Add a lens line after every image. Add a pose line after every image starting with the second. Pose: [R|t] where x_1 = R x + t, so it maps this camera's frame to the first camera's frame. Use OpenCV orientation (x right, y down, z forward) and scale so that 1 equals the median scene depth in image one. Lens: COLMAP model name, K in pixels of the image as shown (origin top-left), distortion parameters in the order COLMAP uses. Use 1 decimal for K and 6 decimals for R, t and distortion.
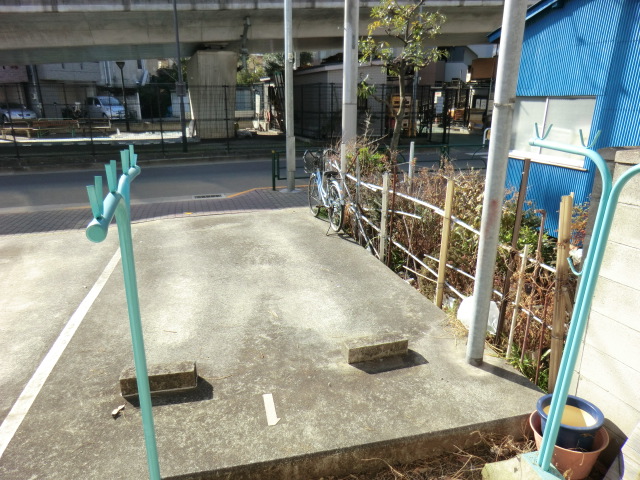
lens RADIAL K [[465.3, 0, 308.4], [0, 465.3, 250.1], [0, 0, 1]] dist [-0.098103, 0.112205]
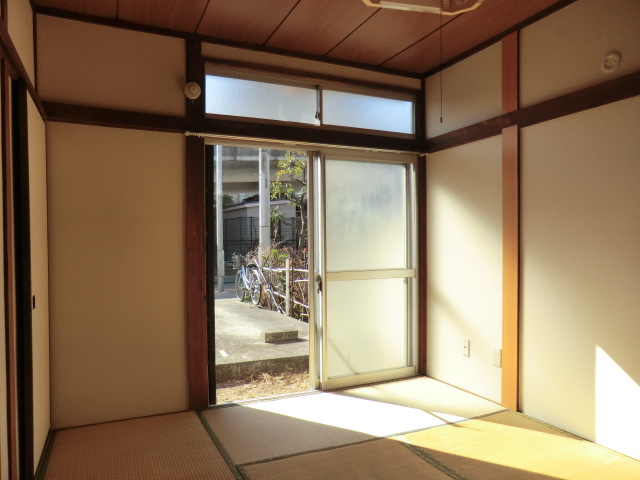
lens RADIAL K [[465.3, 0, 308.4], [0, 465.3, 250.1], [0, 0, 1]] dist [-0.098103, 0.112205]
pose [[0.985208, -0.011445, 0.170979, -0.022452], [0.060900, 0.956015, -0.286925, 0.191390], [-0.160175, 0.293093, 0.942571, -0.367283]]
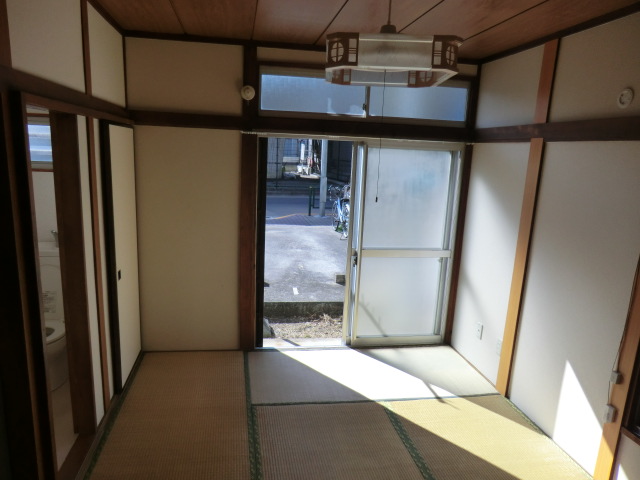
lens RADIAL K [[465.3, 0, 308.4], [0, 465.3, 250.1], [0, 0, 1]] dist [-0.098103, 0.112205]
pose [[0.994757, 0.059108, -0.083458, 0.056896], [-0.067025, 0.993173, -0.095475, 0.136157], [0.077245, 0.100568, 0.991927, -0.455571]]
